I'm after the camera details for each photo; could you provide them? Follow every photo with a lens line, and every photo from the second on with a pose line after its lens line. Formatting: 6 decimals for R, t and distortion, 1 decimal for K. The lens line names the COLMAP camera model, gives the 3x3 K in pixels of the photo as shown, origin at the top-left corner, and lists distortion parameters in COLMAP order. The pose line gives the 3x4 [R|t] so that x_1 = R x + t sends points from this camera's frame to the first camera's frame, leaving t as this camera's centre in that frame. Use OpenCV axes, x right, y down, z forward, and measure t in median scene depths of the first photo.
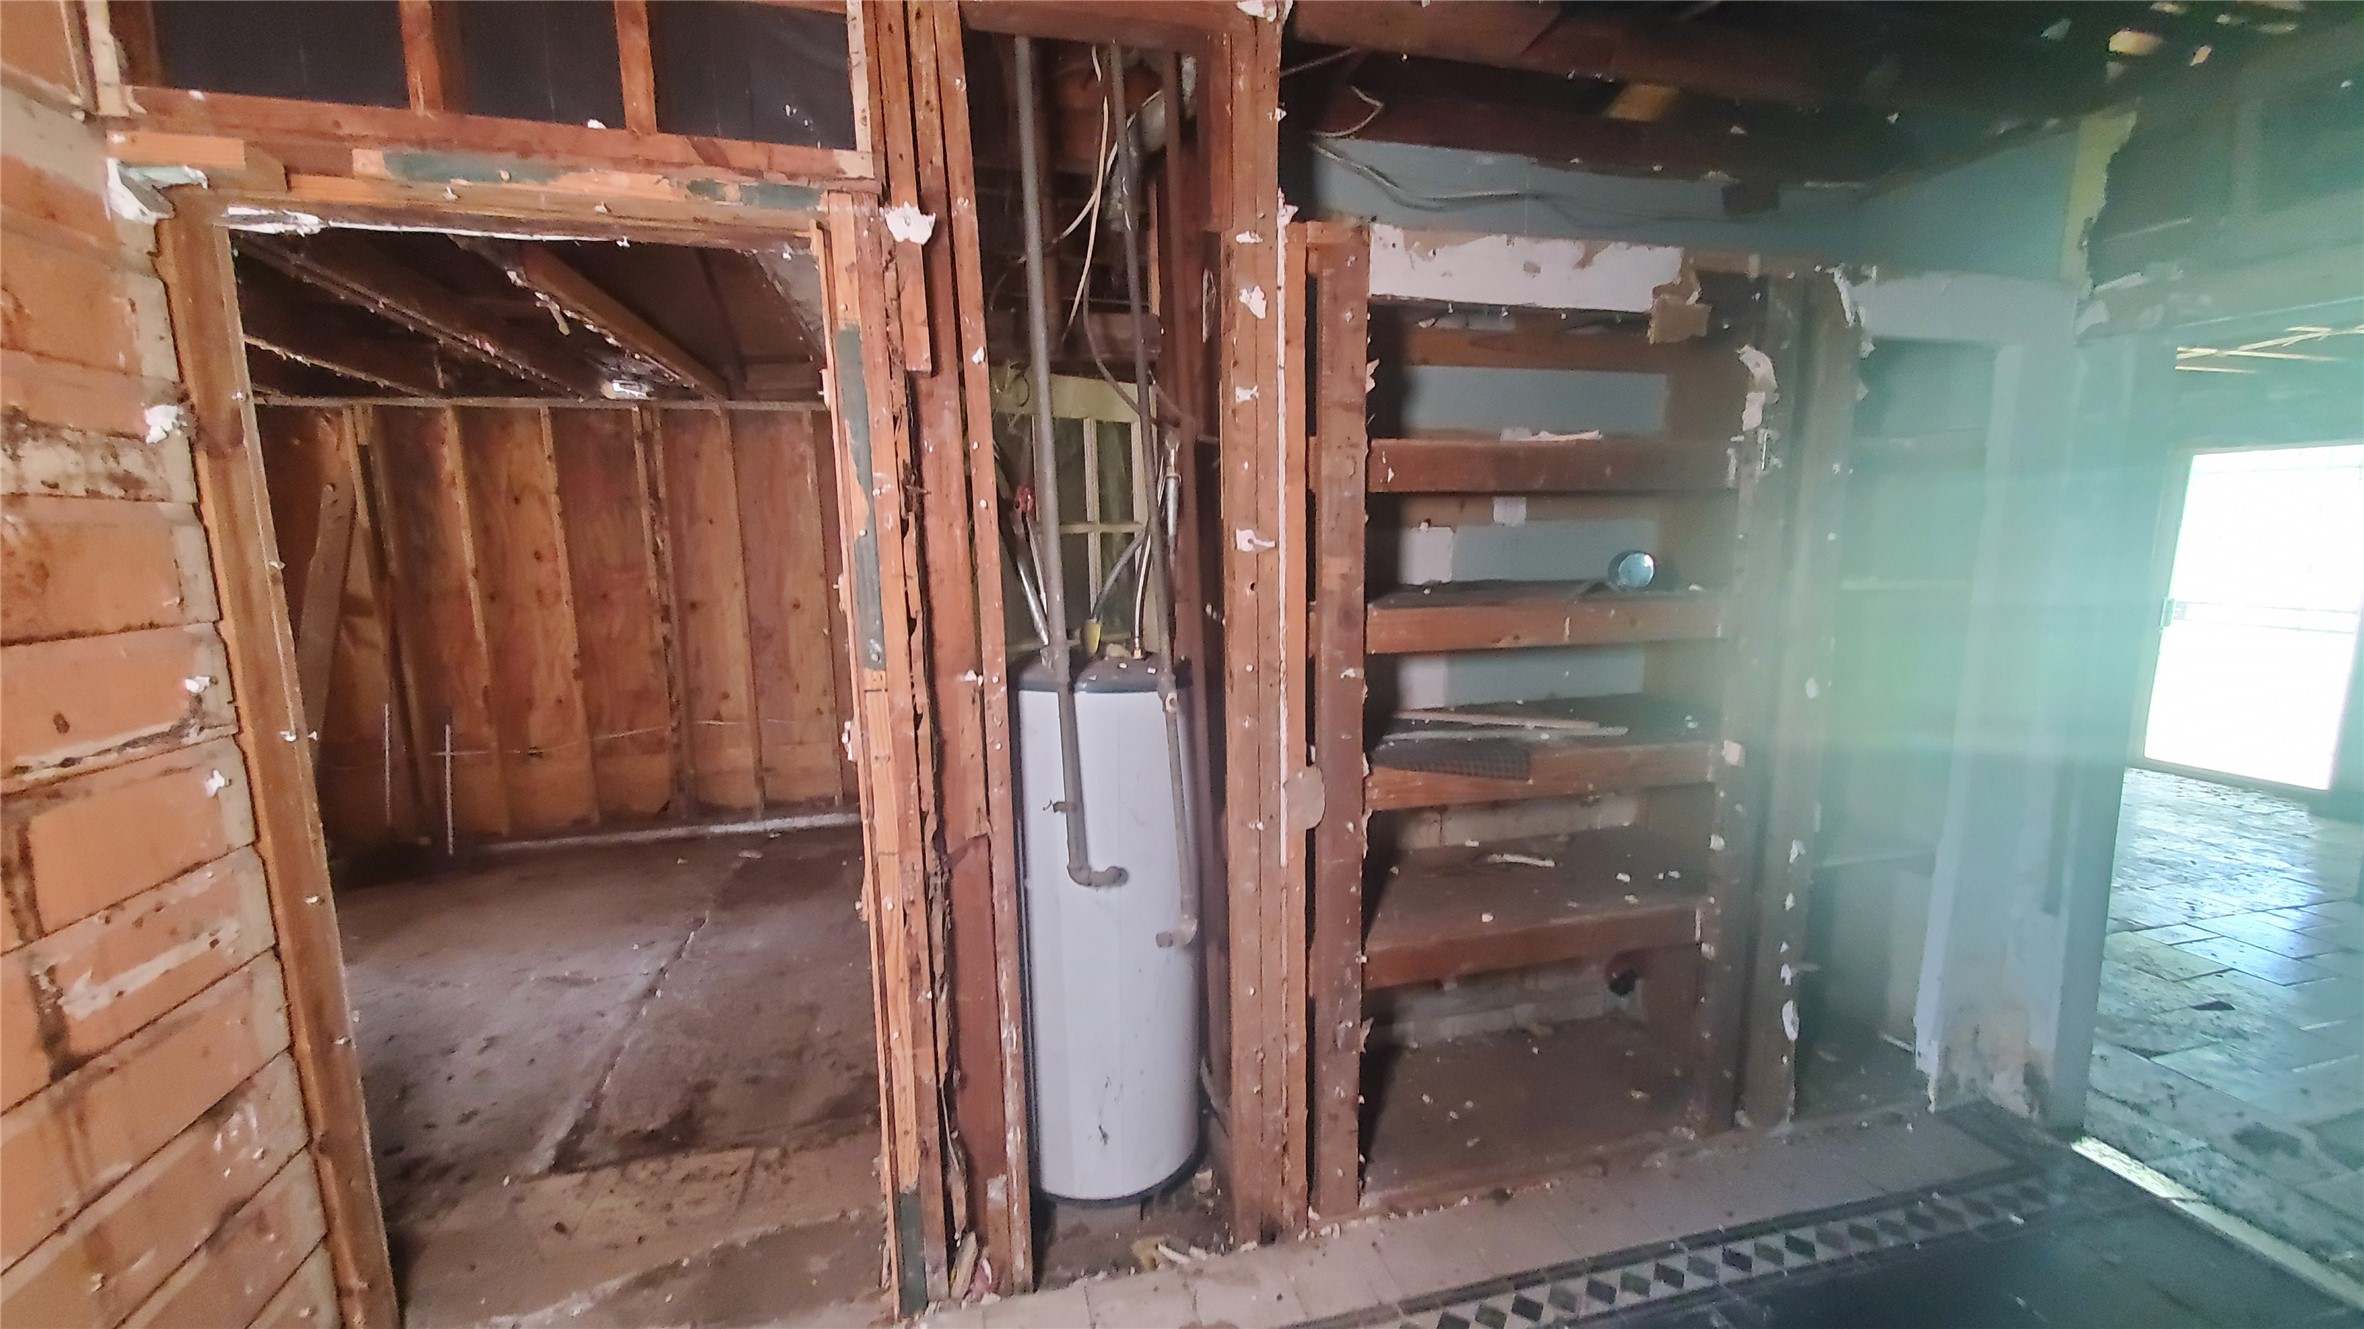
lens RADIAL K [[939.5, 0, 1182.0], [0, 939.5, 664.5], [0, 0, 1]] dist [0.000433, 0.004654]
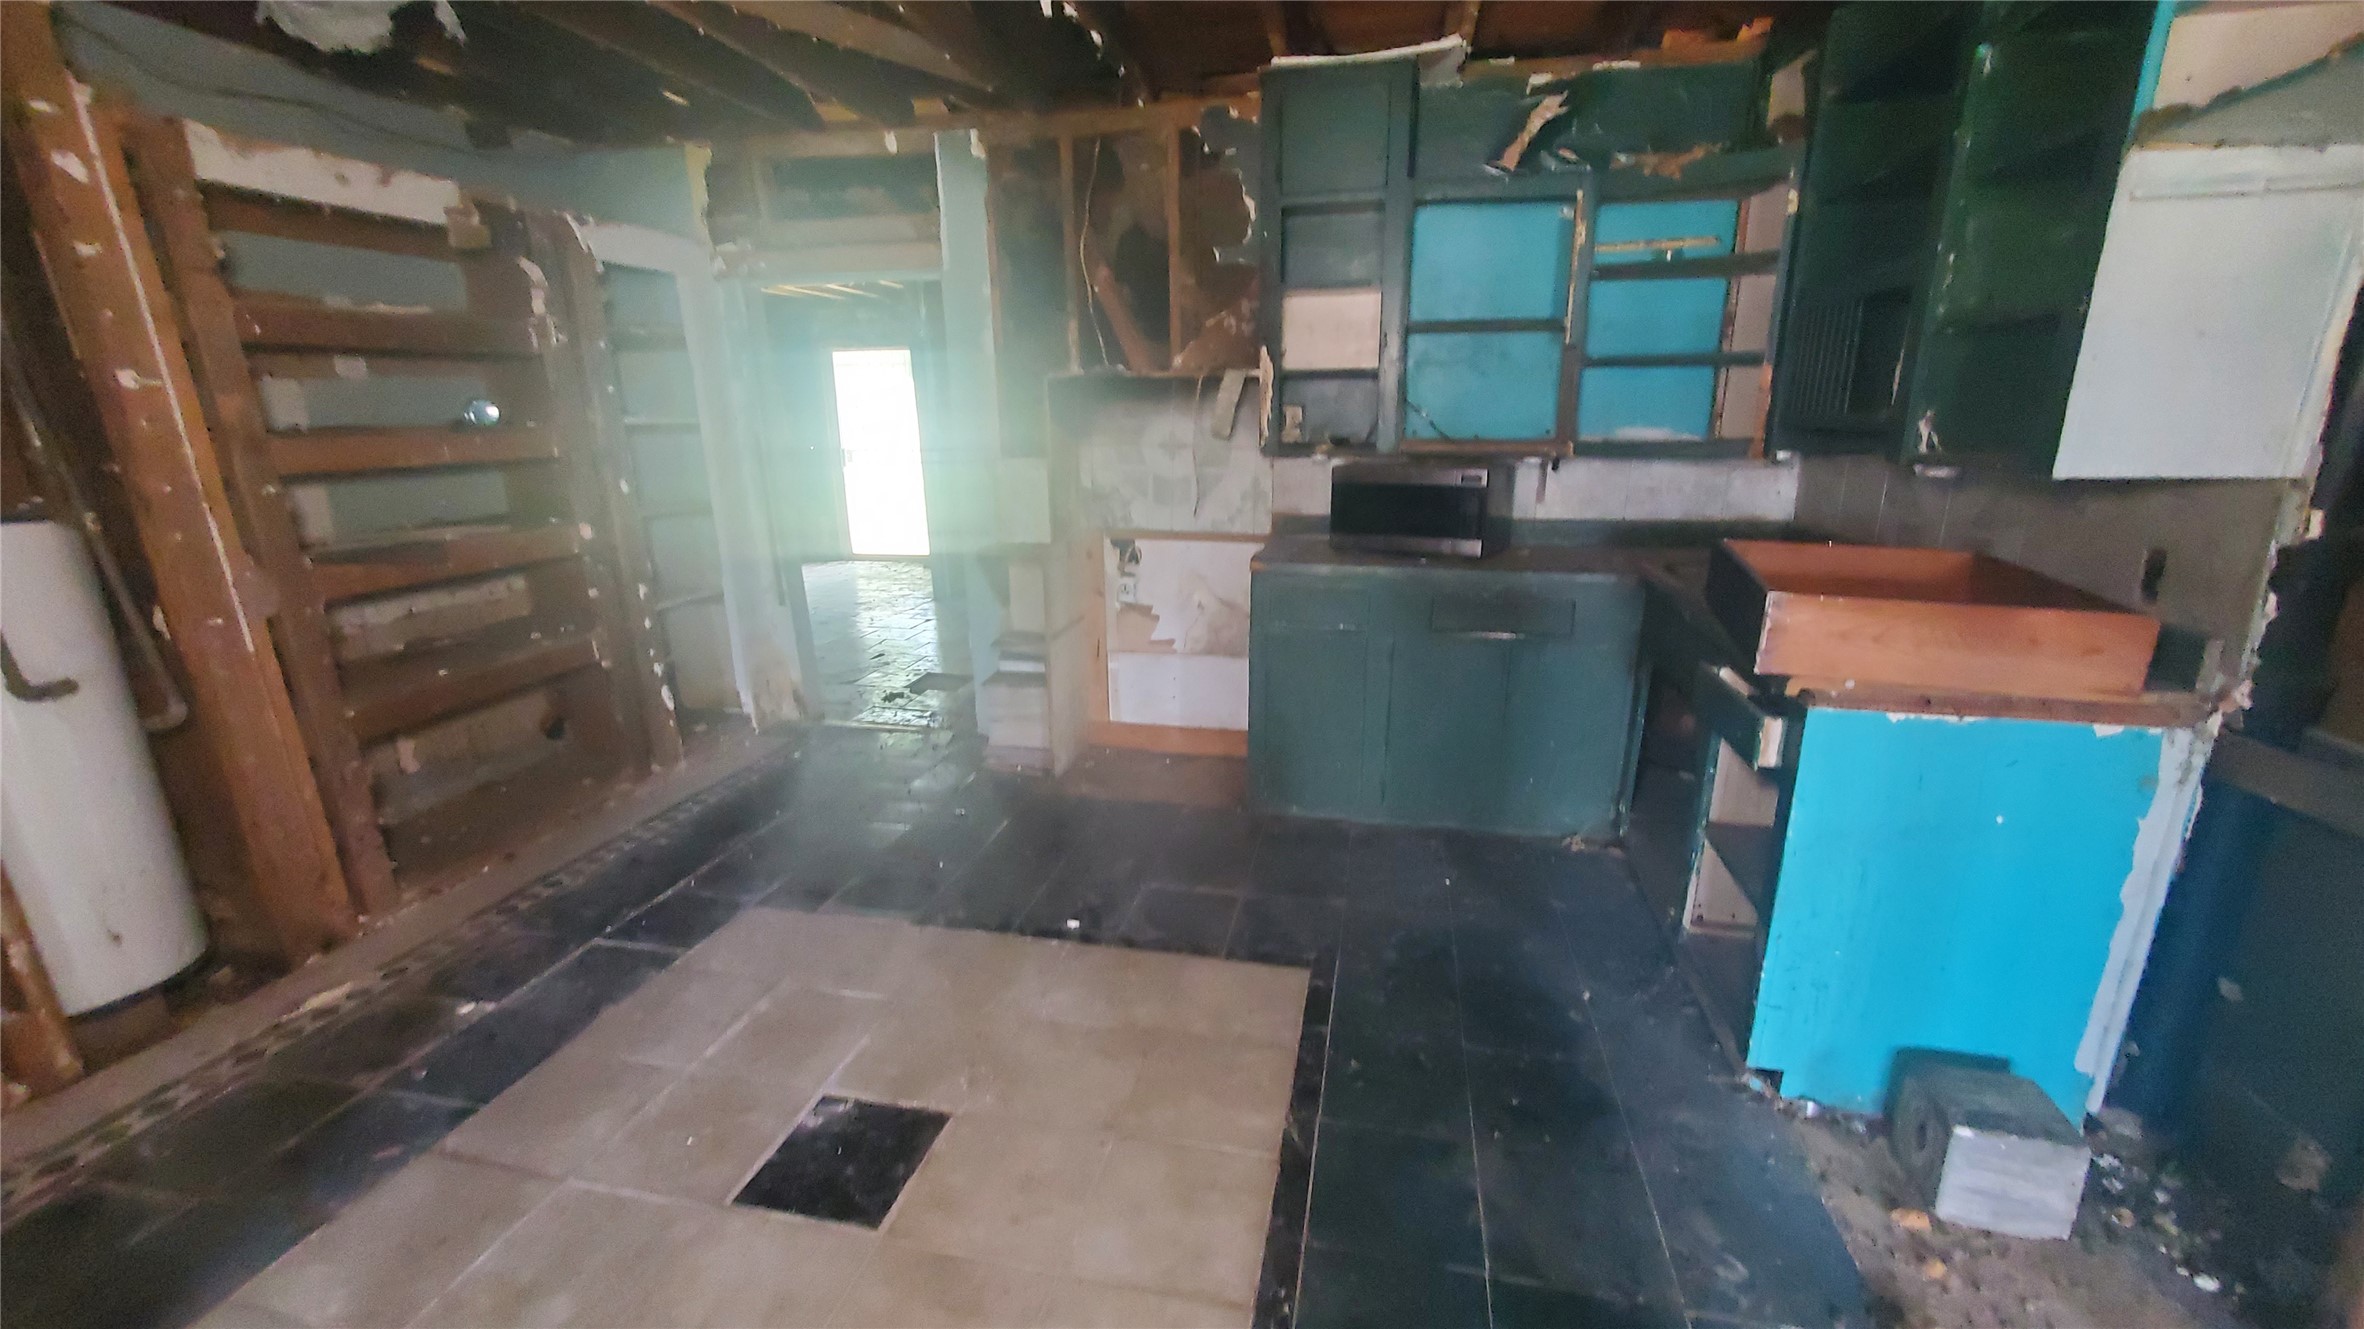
lens RADIAL K [[934.9, 0, 1196.7], [0, 934.9, 676.0], [0, 0, 1]] dist [0.002095, -0.000276]
pose [[0.430042, -0.251265, 0.867139, -0.379874], [0.135605, 0.967571, 0.213116, 0.130800], [-0.892567, 0.025939, 0.450169, -0.587116]]
